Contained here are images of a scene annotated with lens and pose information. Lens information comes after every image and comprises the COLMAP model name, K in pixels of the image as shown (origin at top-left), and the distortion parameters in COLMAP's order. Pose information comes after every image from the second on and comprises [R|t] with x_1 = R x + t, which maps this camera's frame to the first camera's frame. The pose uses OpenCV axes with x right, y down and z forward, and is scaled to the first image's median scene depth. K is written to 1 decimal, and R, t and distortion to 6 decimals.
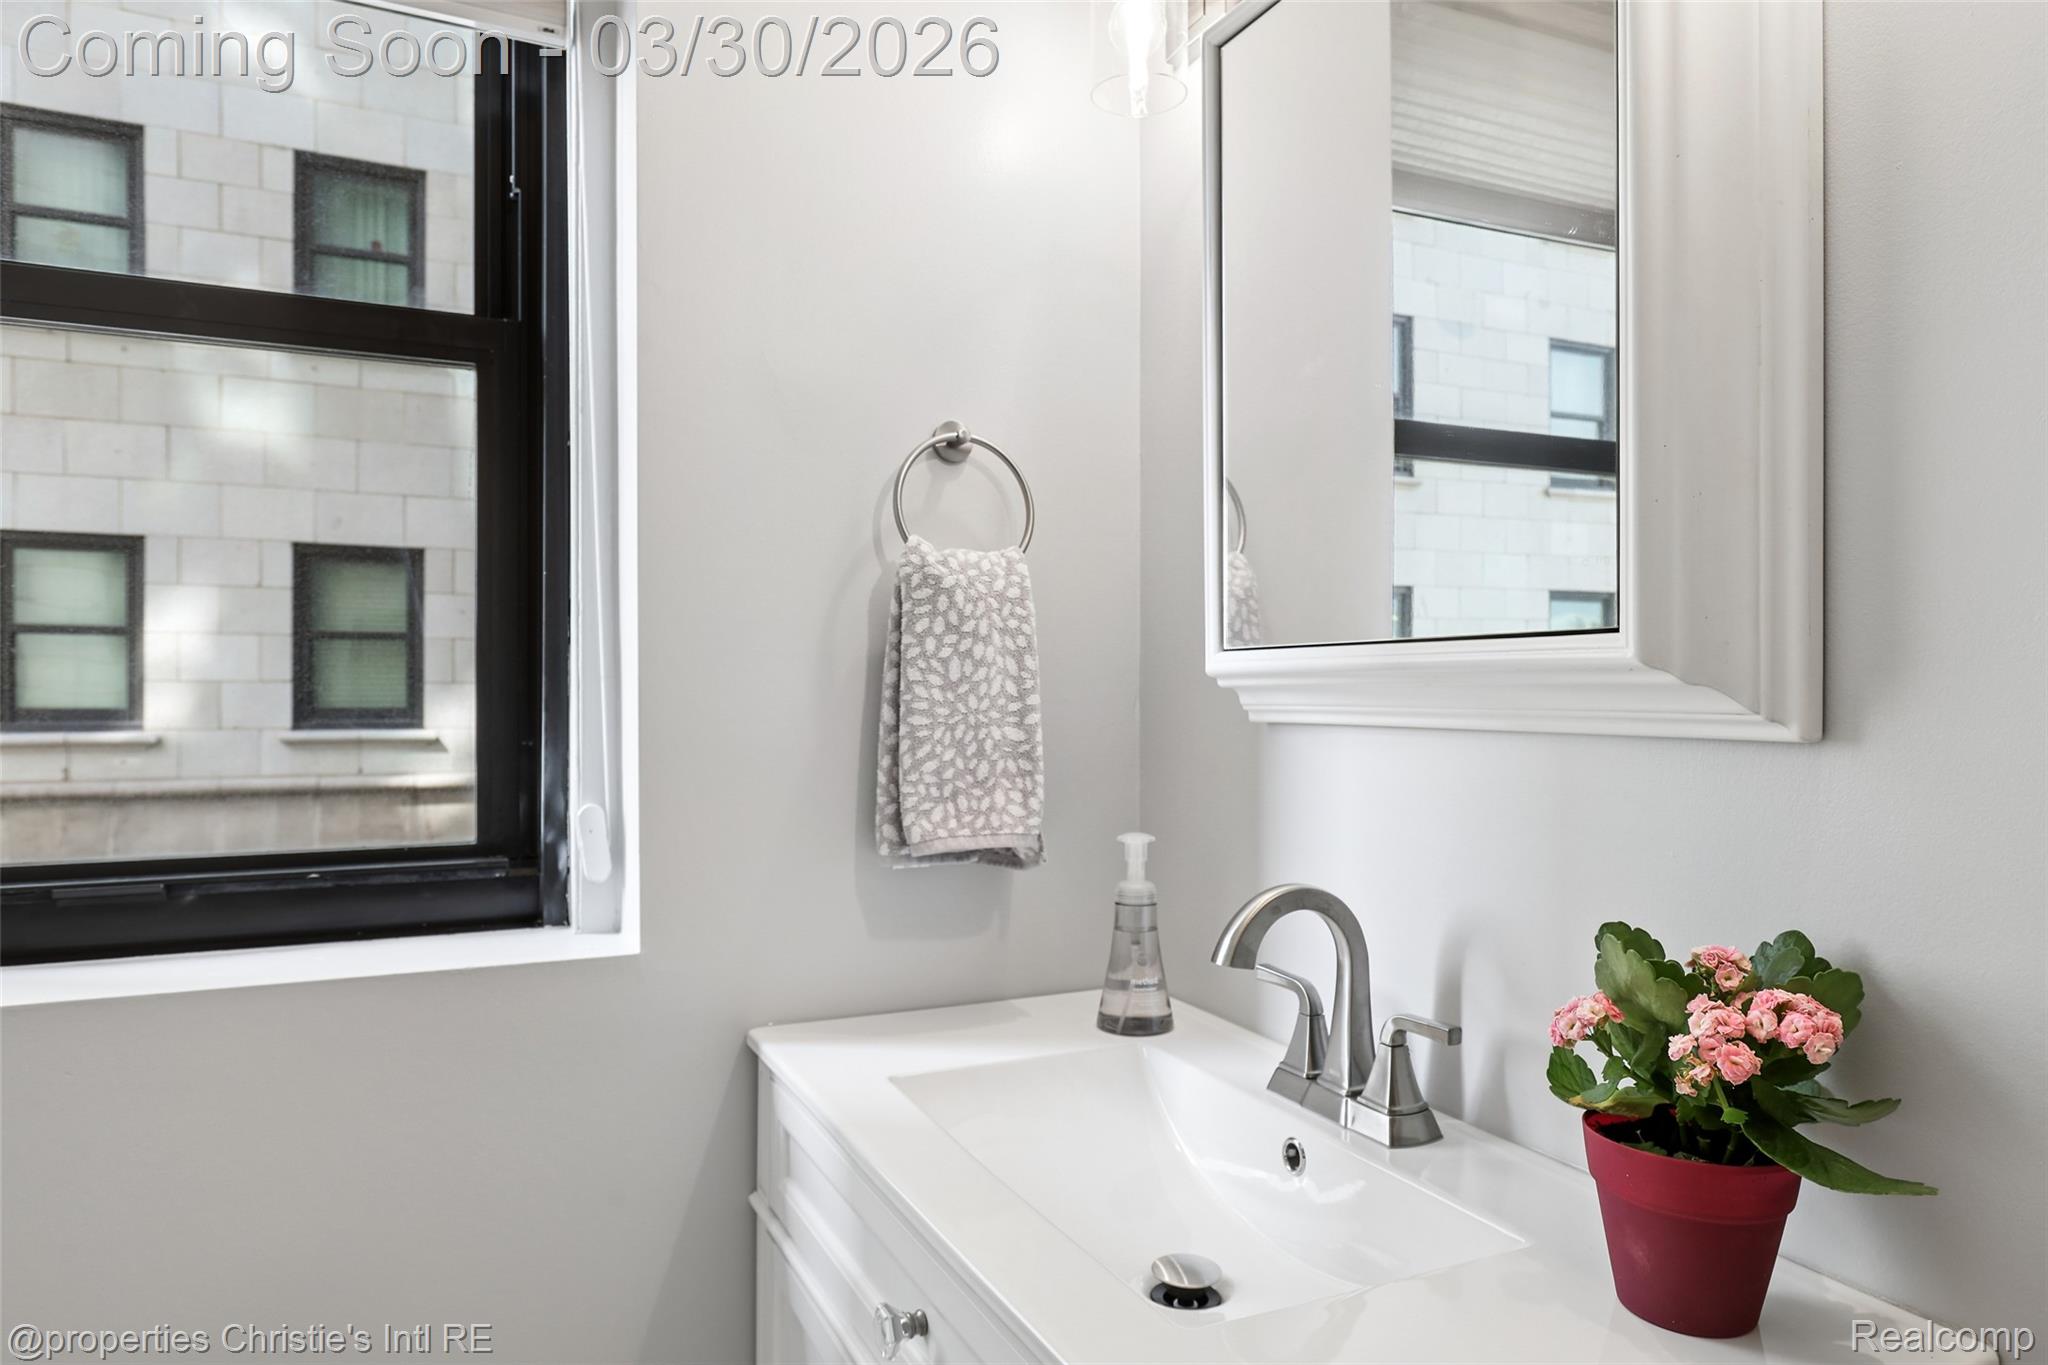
lens RADIAL K [[1346.1, 0, 1024.0], [0, 1346.1, 682.5], [0, 0, 1]] dist [-0.003234, -0.001694]
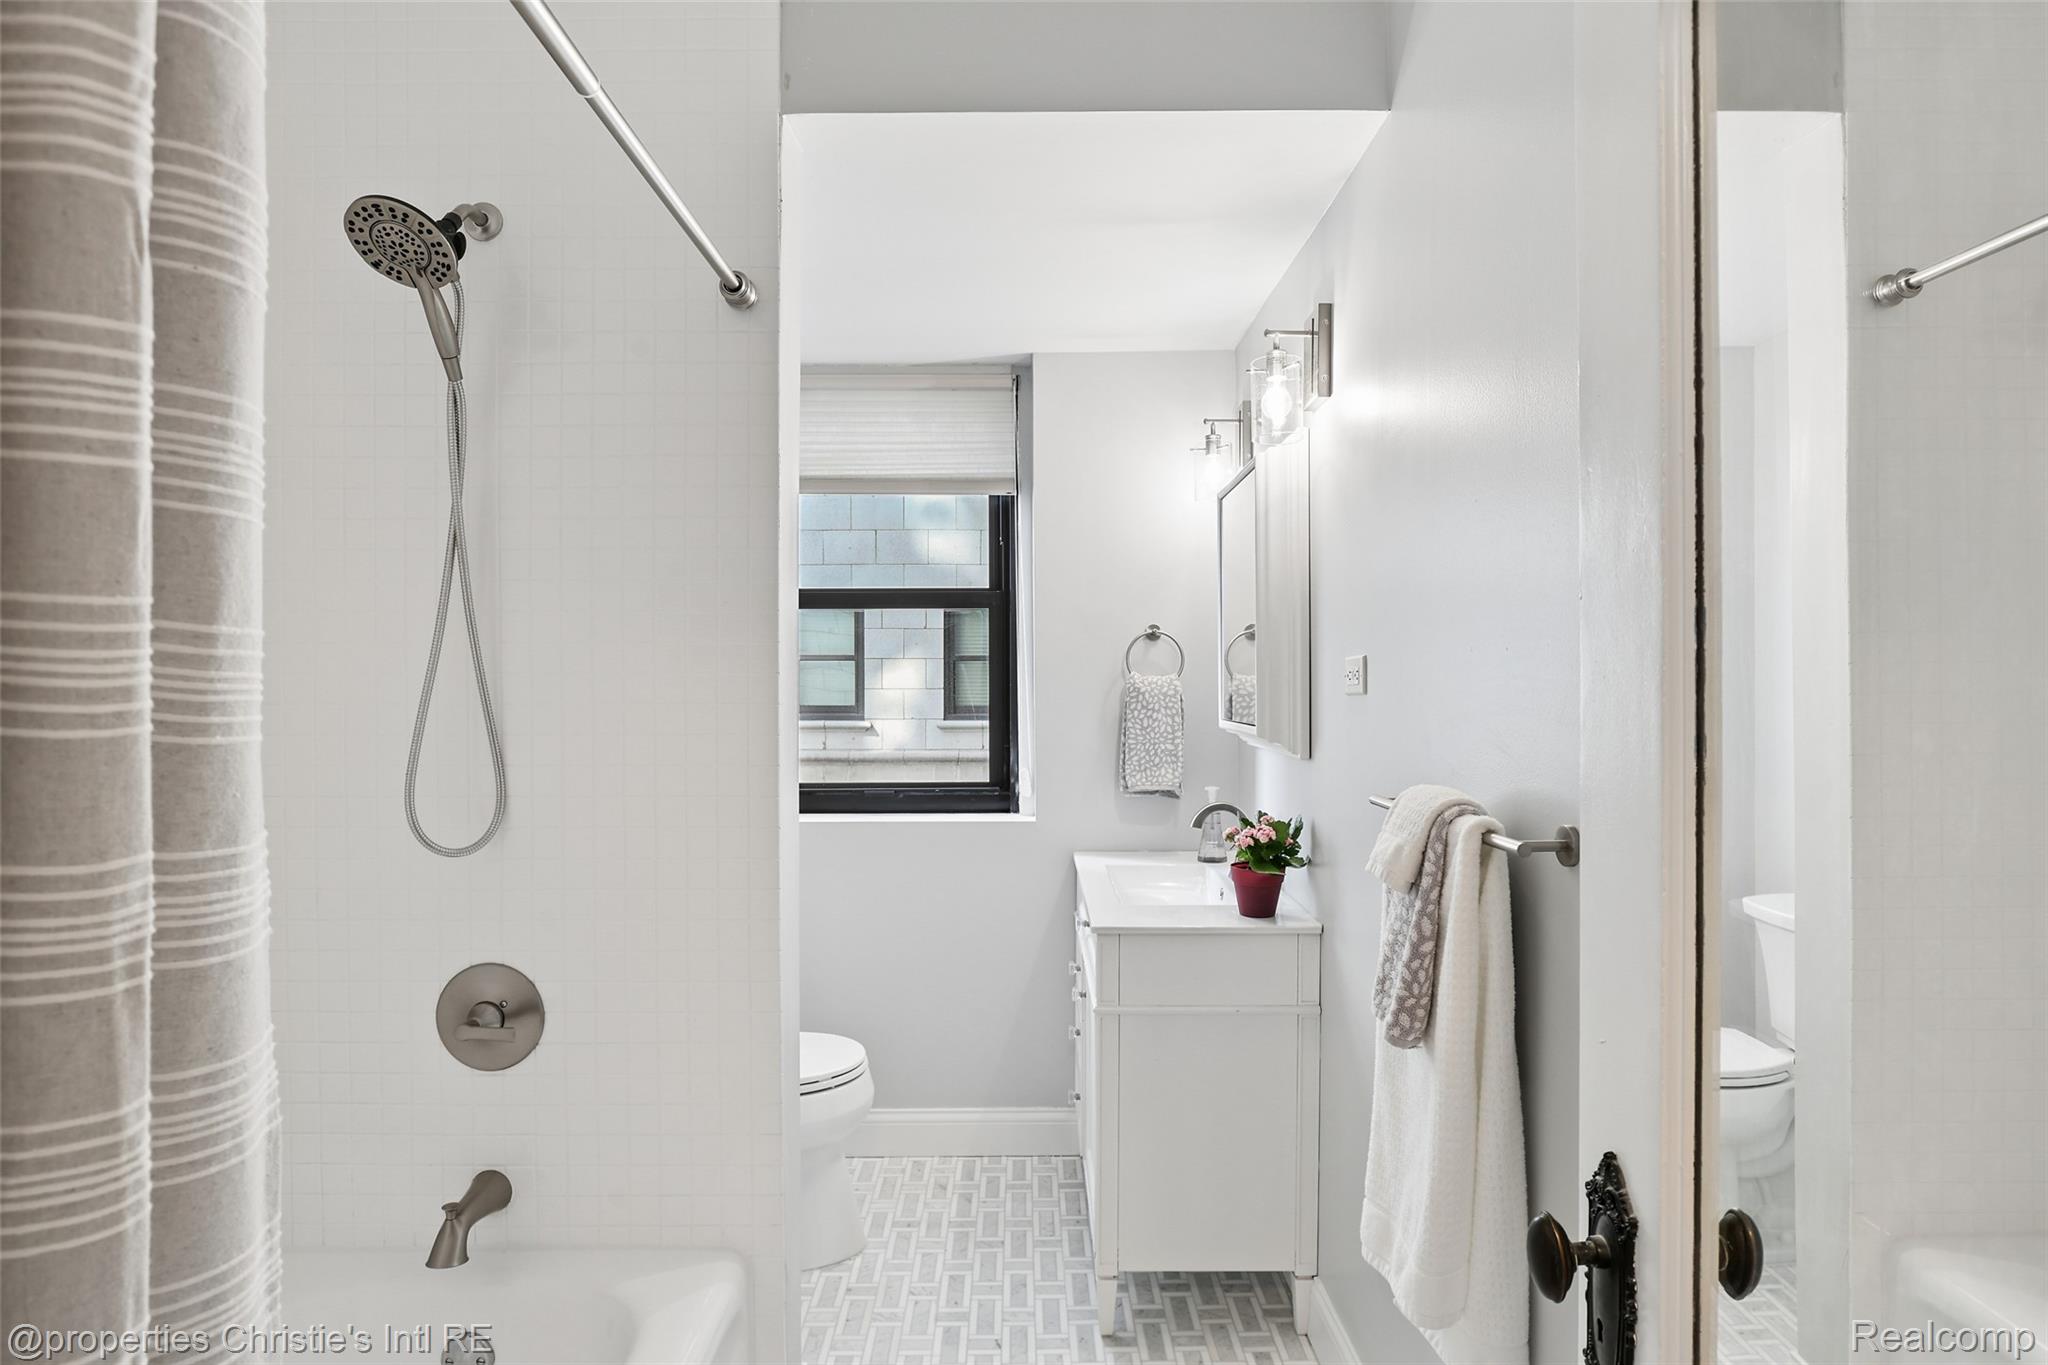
lens RADIAL K [[1120.6, 0, 1024.0], [0, 1120.6, 682.5], [0, 0, 1]] dist [-0.000419, -0.000054]
pose [[0.908673, -0.000687, -0.417508, 0.638645], [0.002359, 0.999991, 0.003489, -0.094586], [0.417502, -0.004155, 0.908667, -1.086937]]
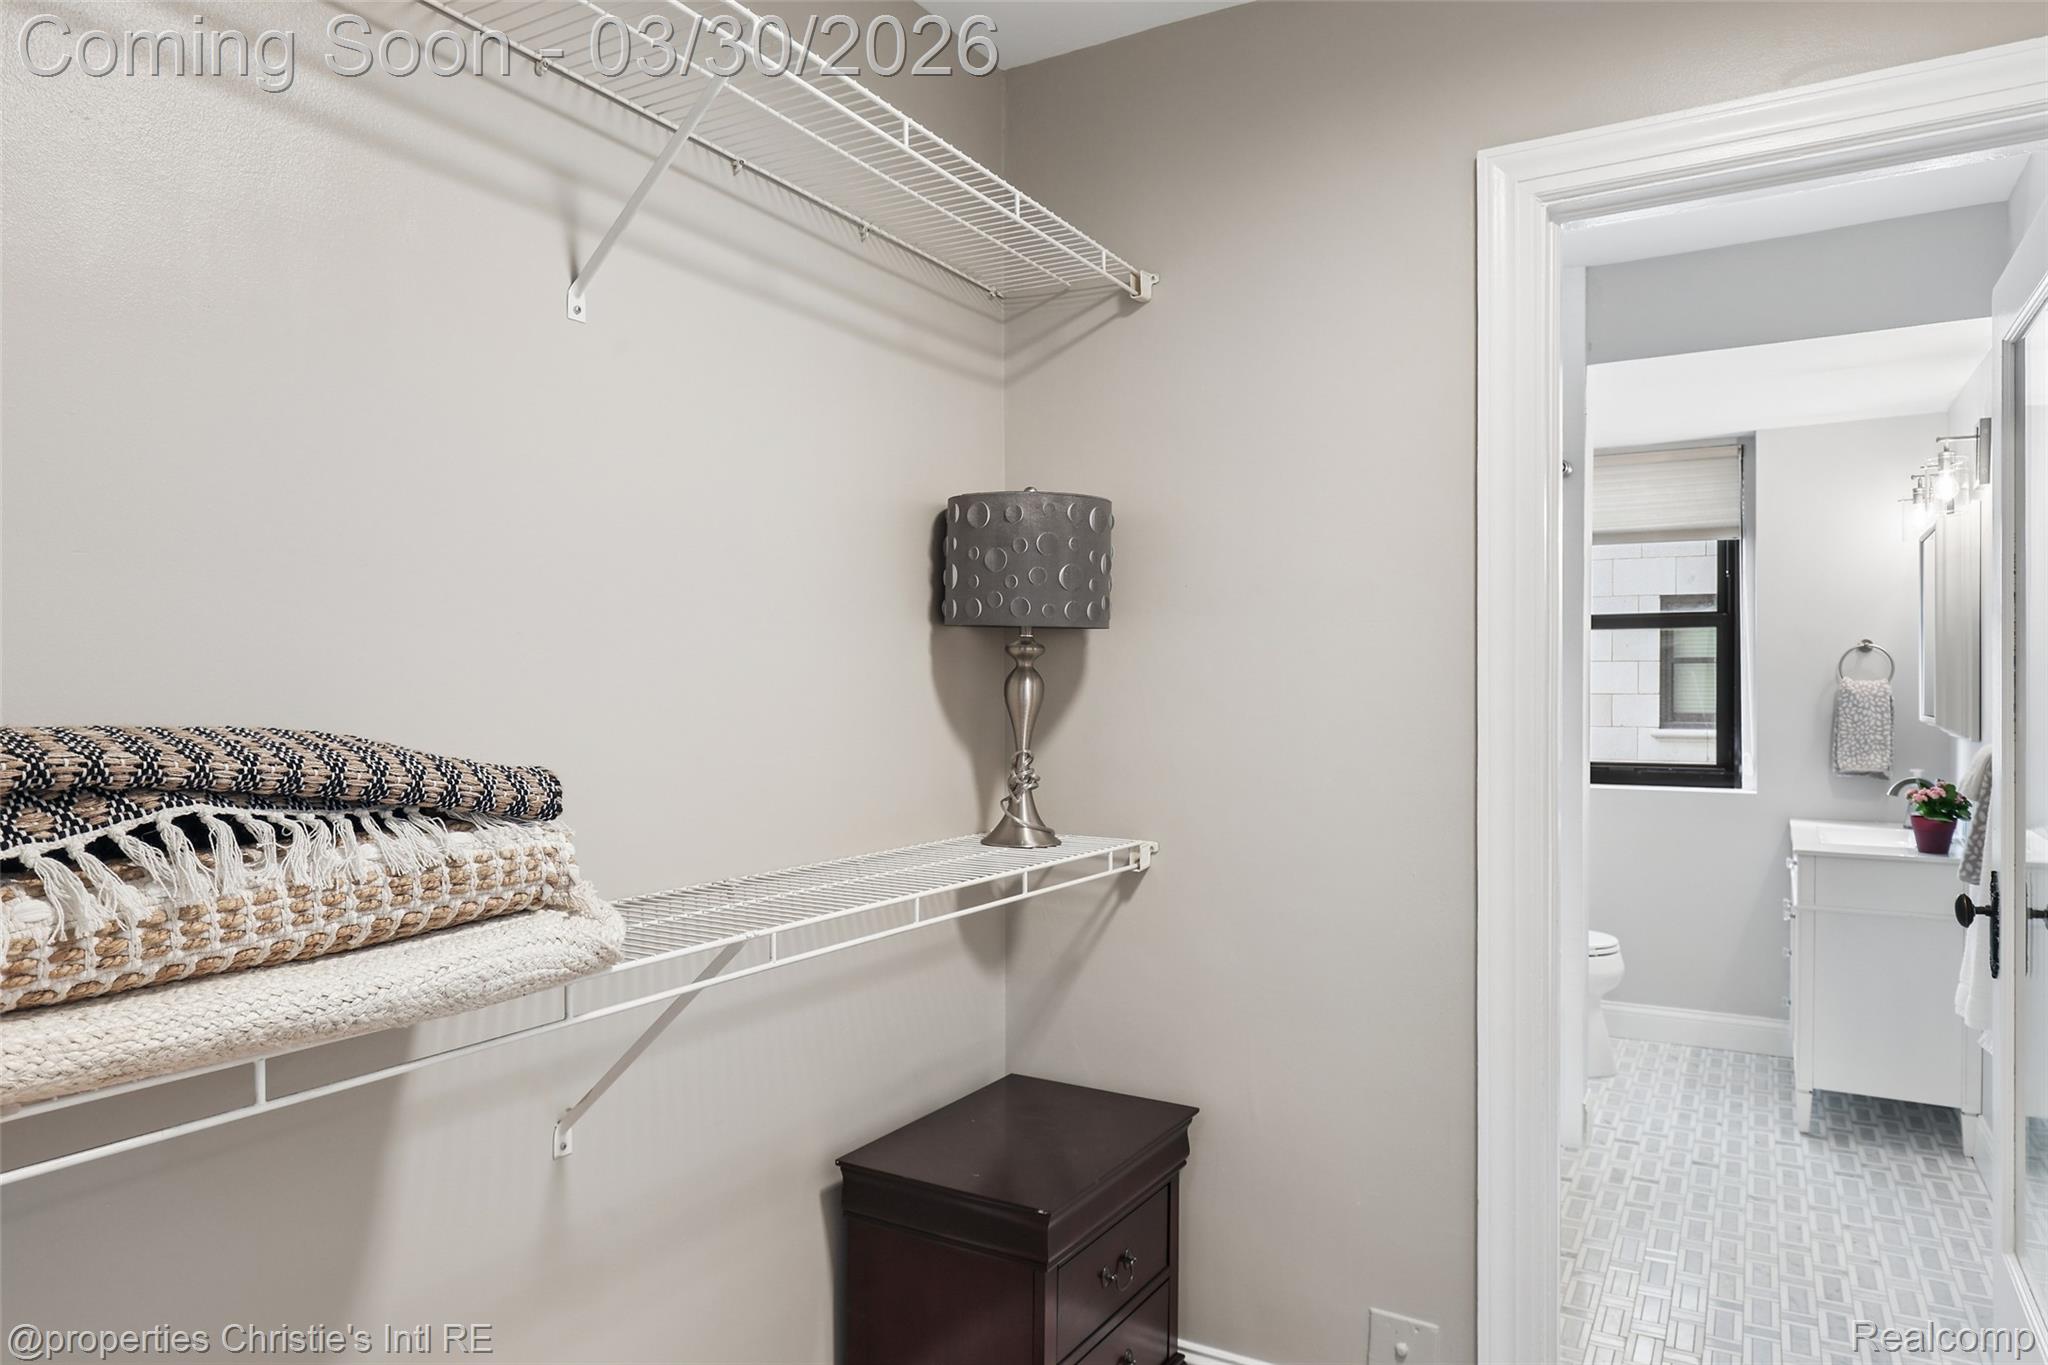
lens RADIAL K [[1280.2, 0, 1025.7], [0, 1280.2, 694.2], [0, 0, 1]] dist [-0.006904, -0.000536]
pose [[0.576244, 0.006528, -0.817252, 1.323258], [0.000497, 0.999965, 0.008338, -0.093211], [0.817278, -0.005211, 0.576220, -2.468307]]
